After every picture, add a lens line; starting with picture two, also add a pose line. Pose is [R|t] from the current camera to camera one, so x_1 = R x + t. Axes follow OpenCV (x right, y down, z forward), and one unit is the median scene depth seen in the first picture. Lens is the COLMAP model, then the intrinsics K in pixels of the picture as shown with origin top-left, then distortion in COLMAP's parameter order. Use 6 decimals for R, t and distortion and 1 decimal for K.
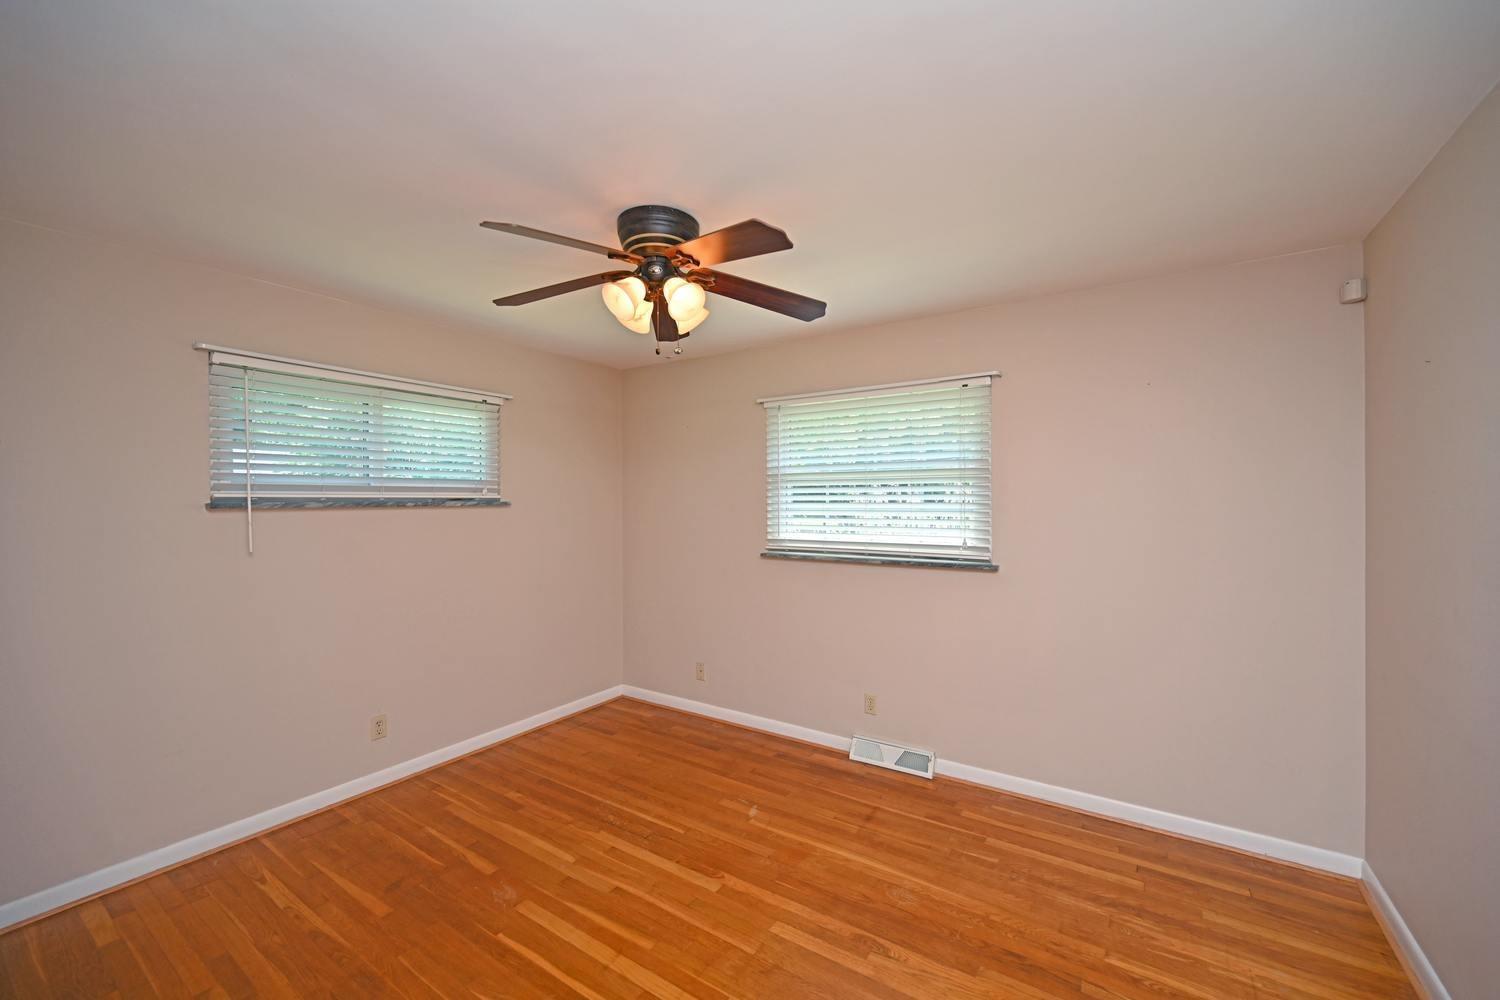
lens RADIAL K [[589.1, 0, 756.9], [0, 589.1, 504.5], [0, 0, 1]] dist [-0.001613, -0.000396]
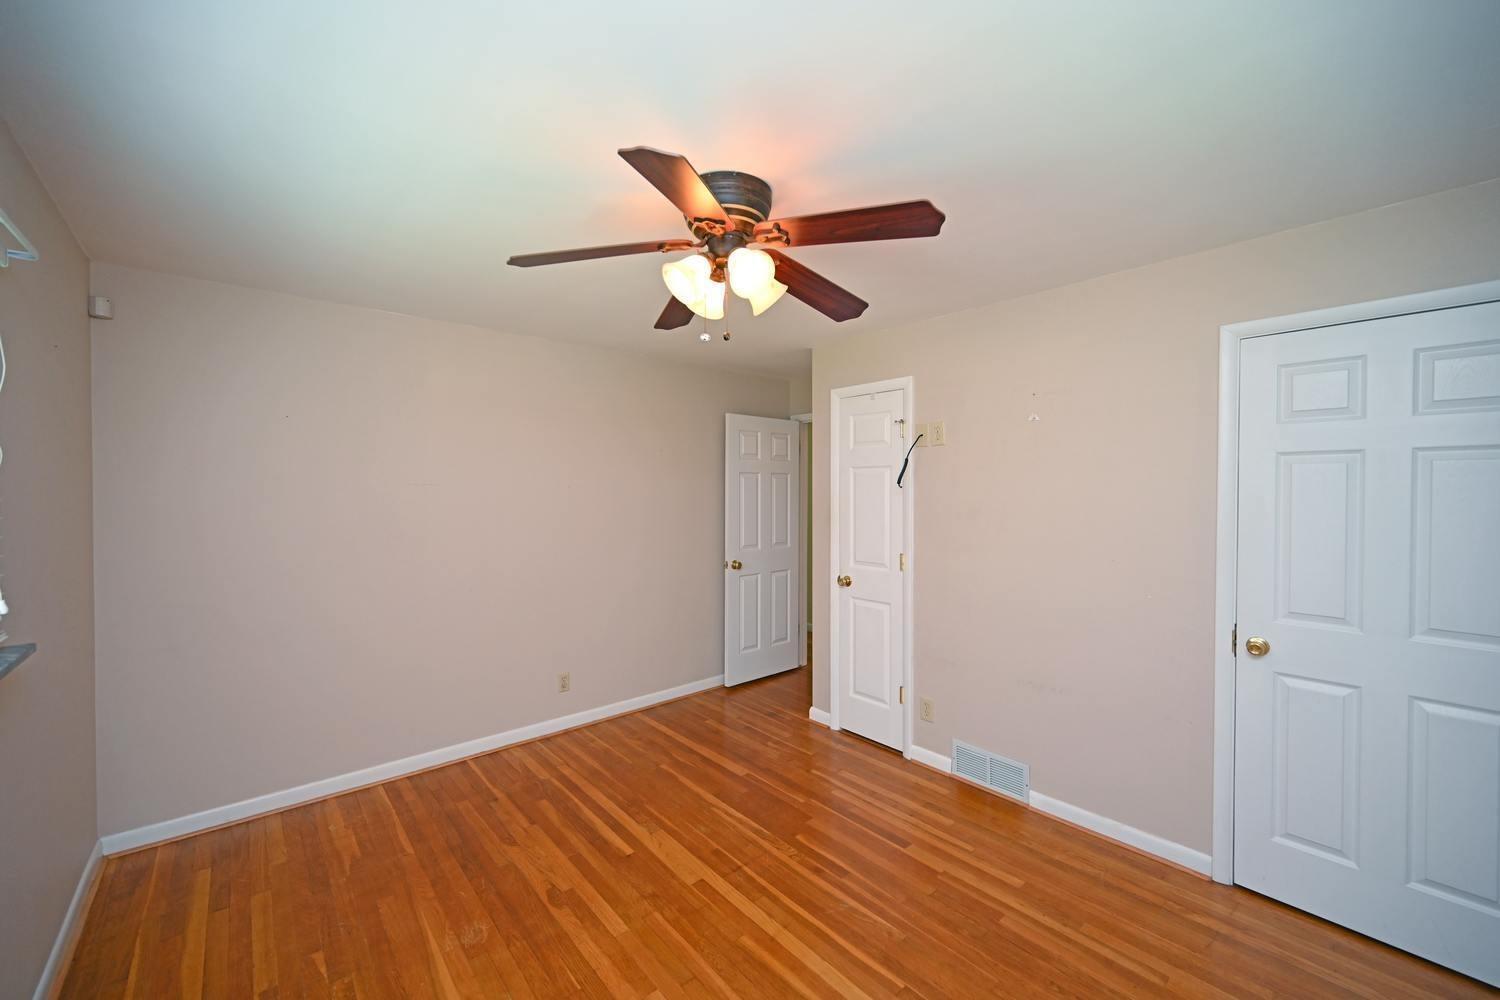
lens RADIAL K [[589.1, 0, 756.9], [0, 589.1, 504.5], [0, 0, 1]] dist [-0.001613, -0.000396]
pose [[-0.964501, -0.001810, 0.264073, -0.459576], [0.004509, 0.999718, 0.023321, -0.028986], [-0.264041, 0.023684, -0.964221, 1.908617]]
